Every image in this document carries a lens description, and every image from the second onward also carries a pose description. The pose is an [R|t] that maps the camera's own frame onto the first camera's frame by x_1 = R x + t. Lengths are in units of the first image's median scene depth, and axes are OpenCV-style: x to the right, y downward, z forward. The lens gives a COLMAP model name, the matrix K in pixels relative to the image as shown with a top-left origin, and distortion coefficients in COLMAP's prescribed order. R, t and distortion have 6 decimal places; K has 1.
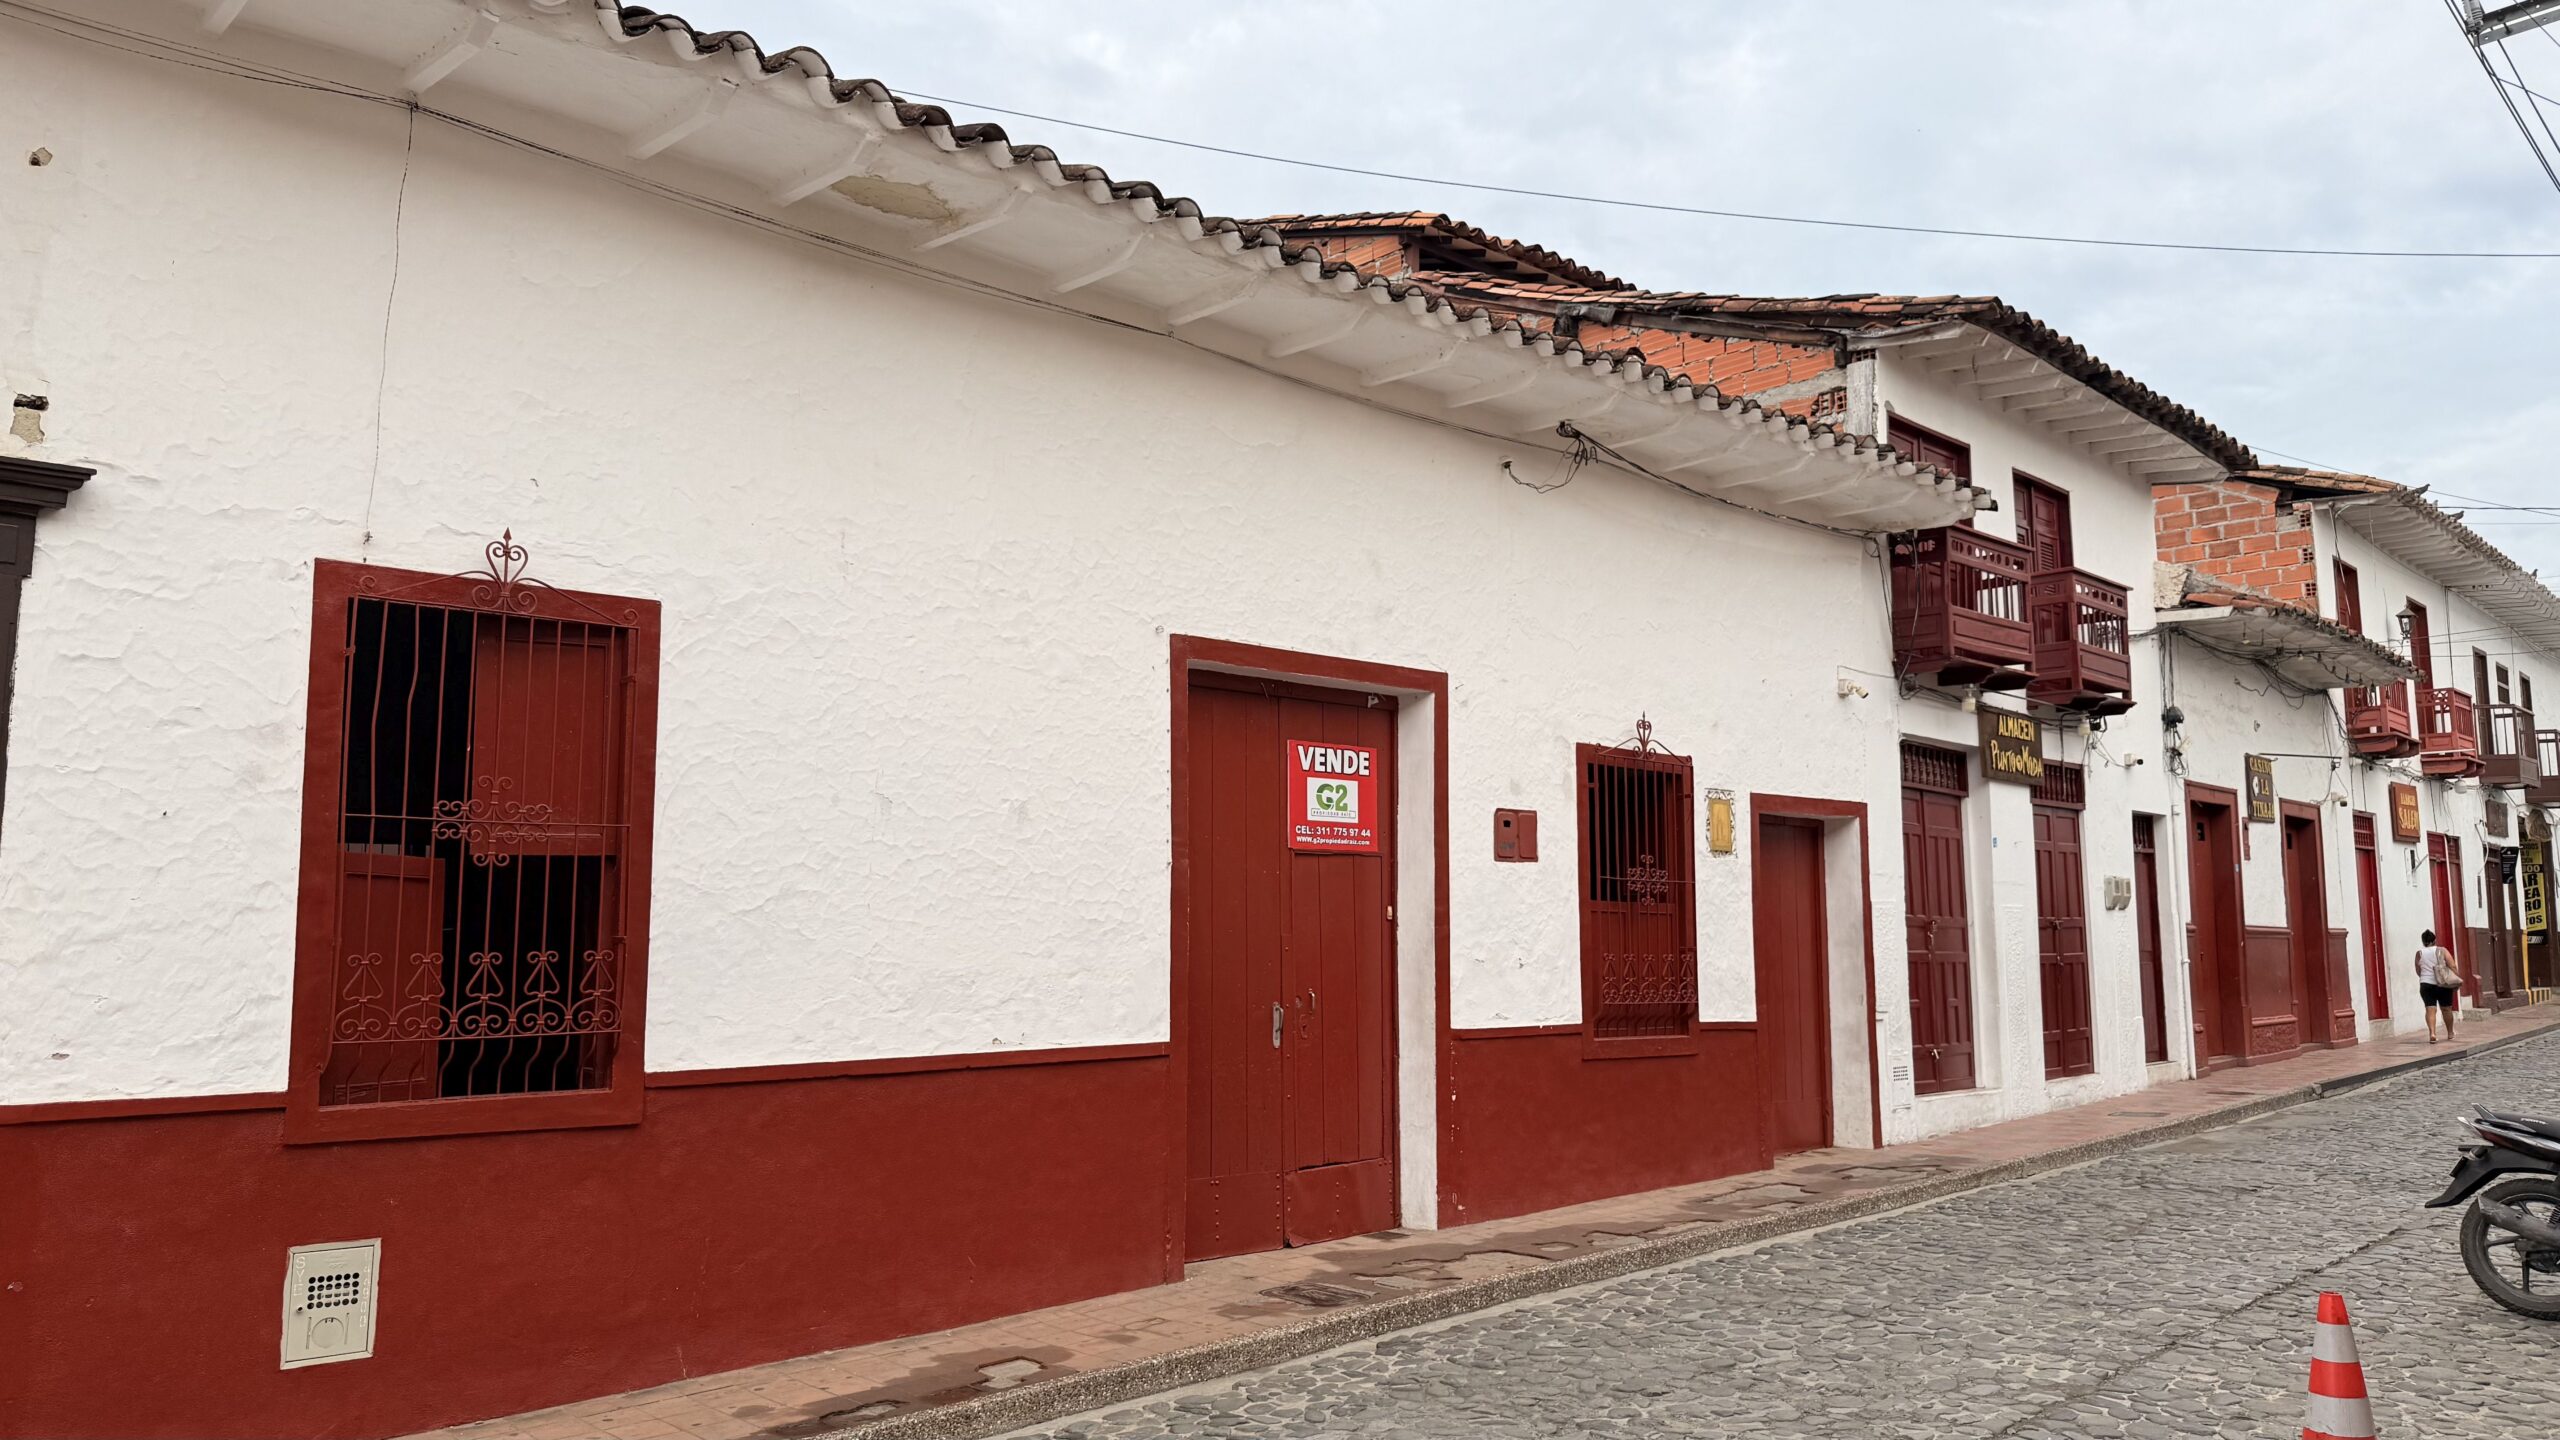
lens RADIAL K [[1741.3, 0, 1270.5], [0, 1741.3, 762.6], [0, 0, 1]] dist [0.088474, -0.124550]
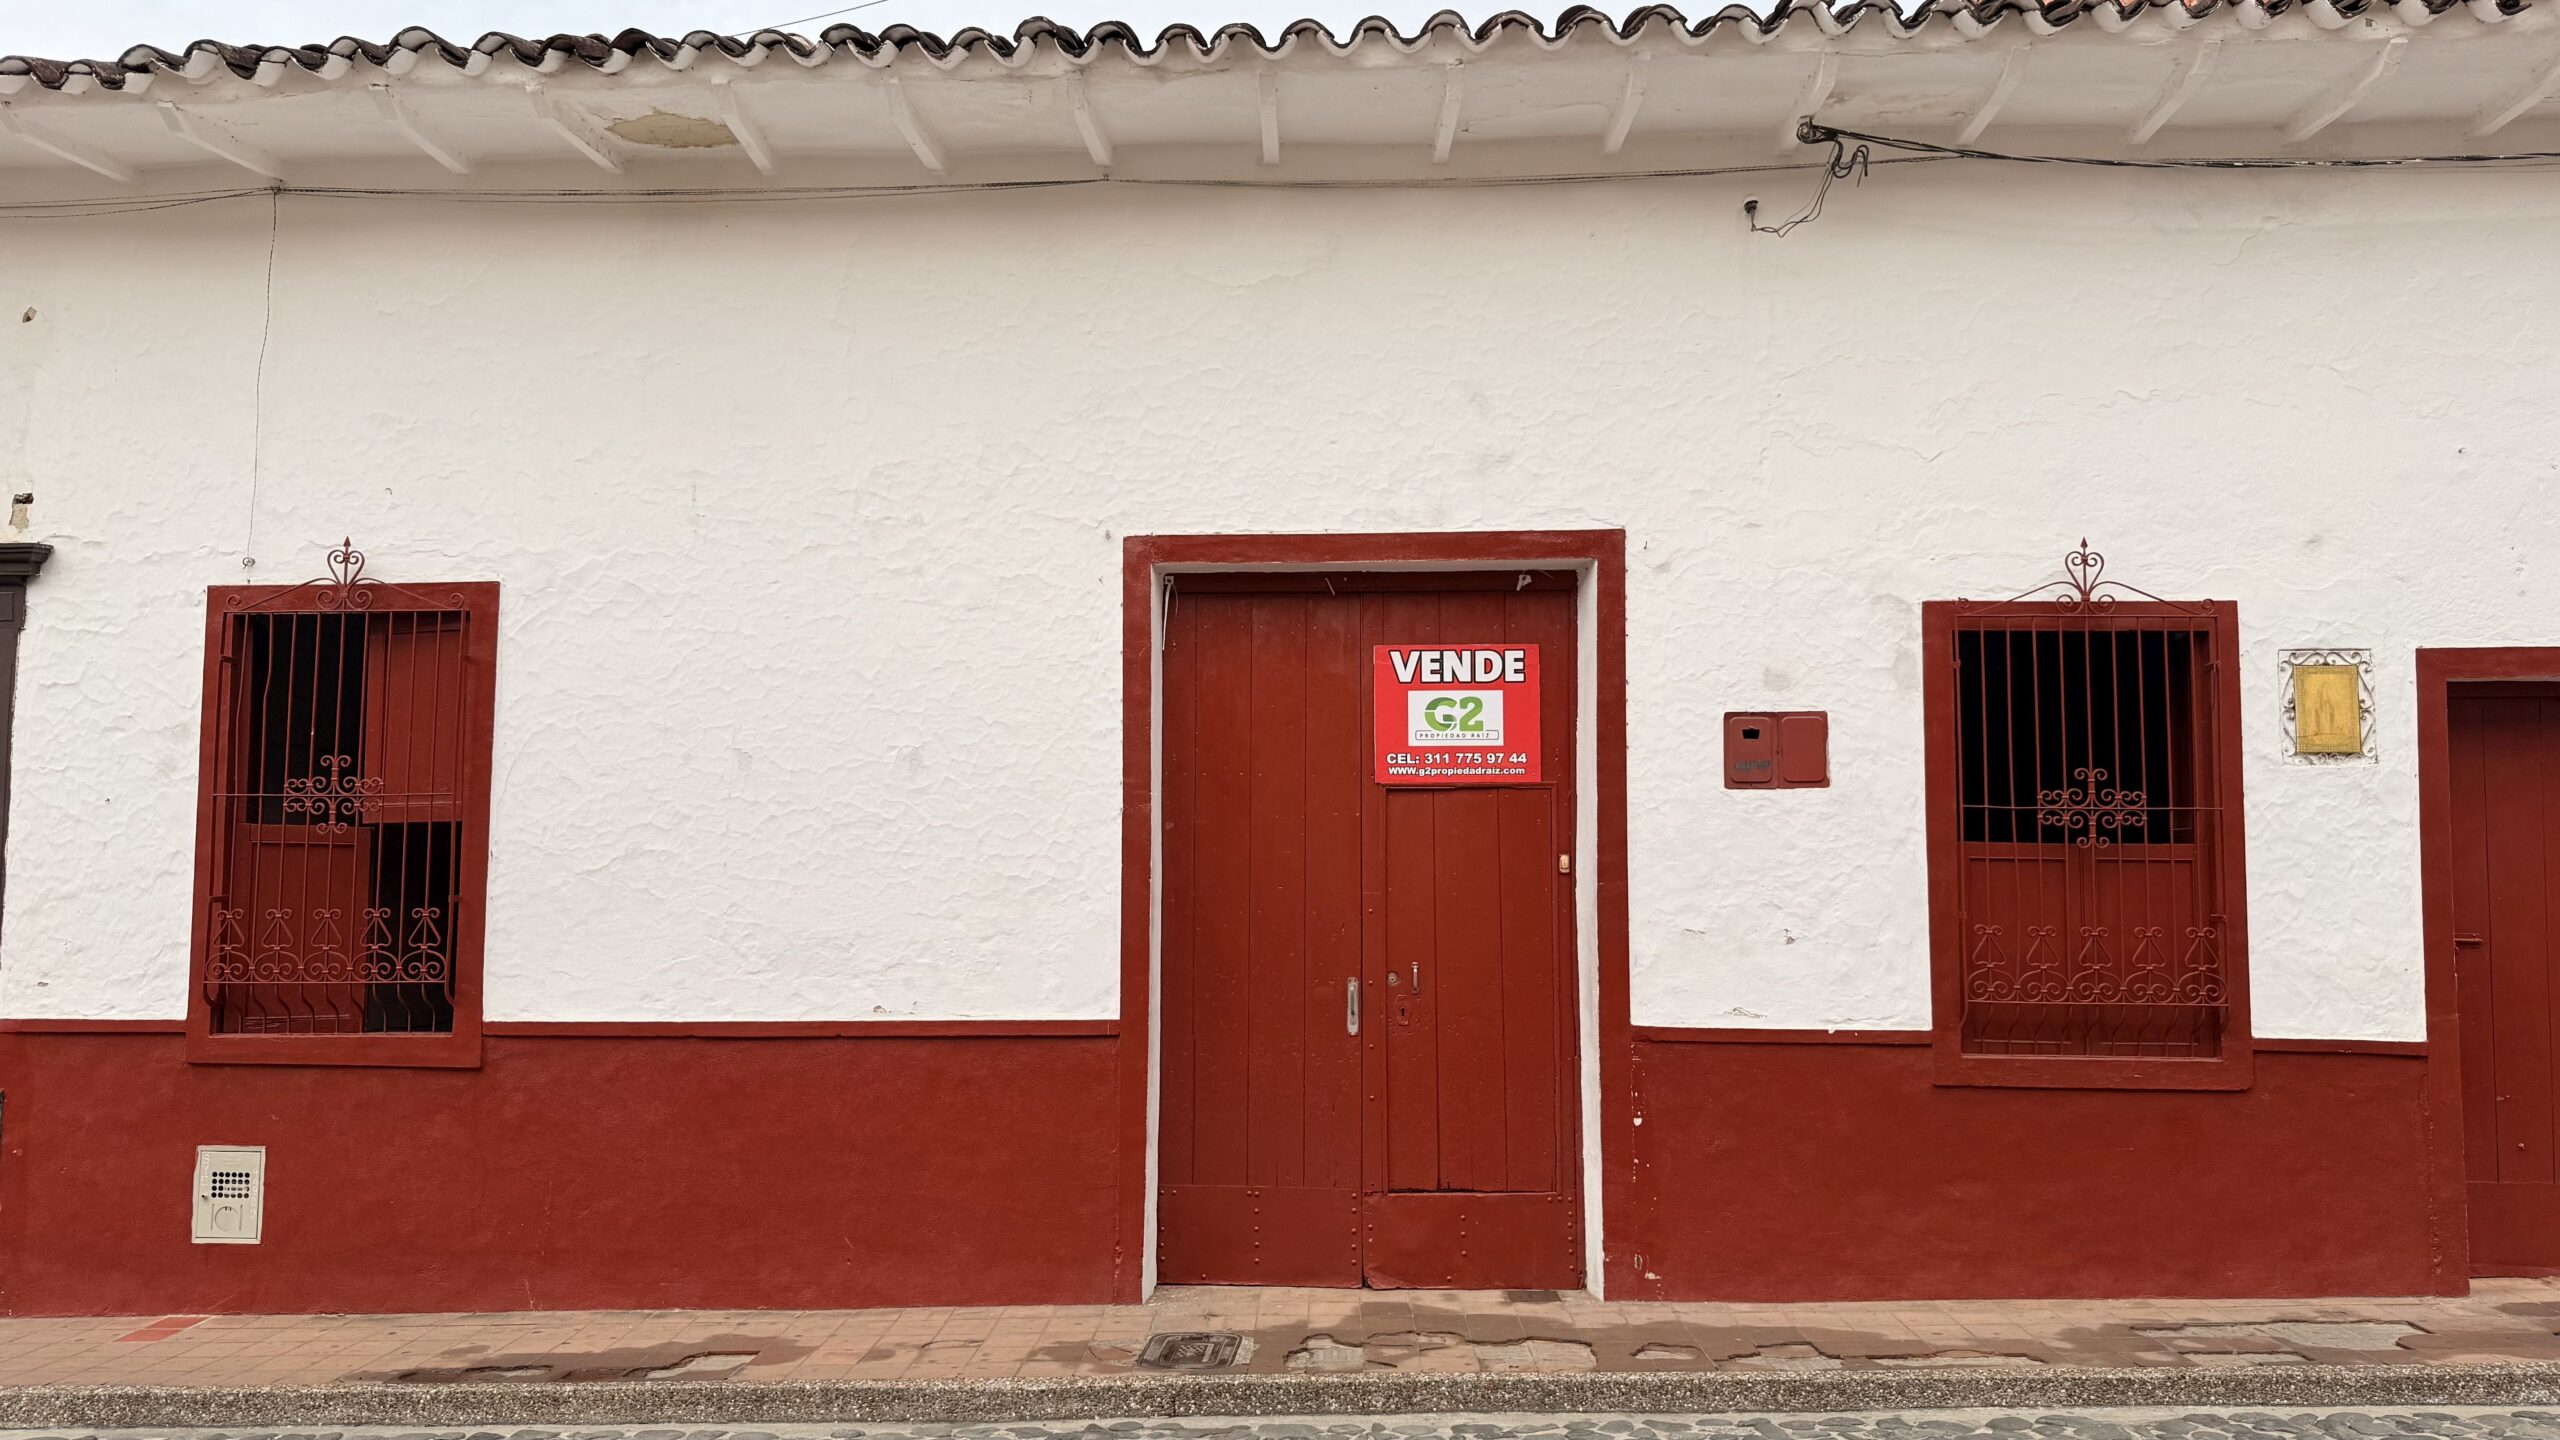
lens RADIAL K [[1741.3, 0, 1270.5], [0, 1741.3, 762.6], [0, 0, 1]] dist [0.088474, -0.124550]
pose [[0.708688, -0.043496, -0.704180, 0.668292], [0.069582, 0.997541, 0.008410, 0.037585], [0.702082, -0.054958, 0.709972, 0.514052]]
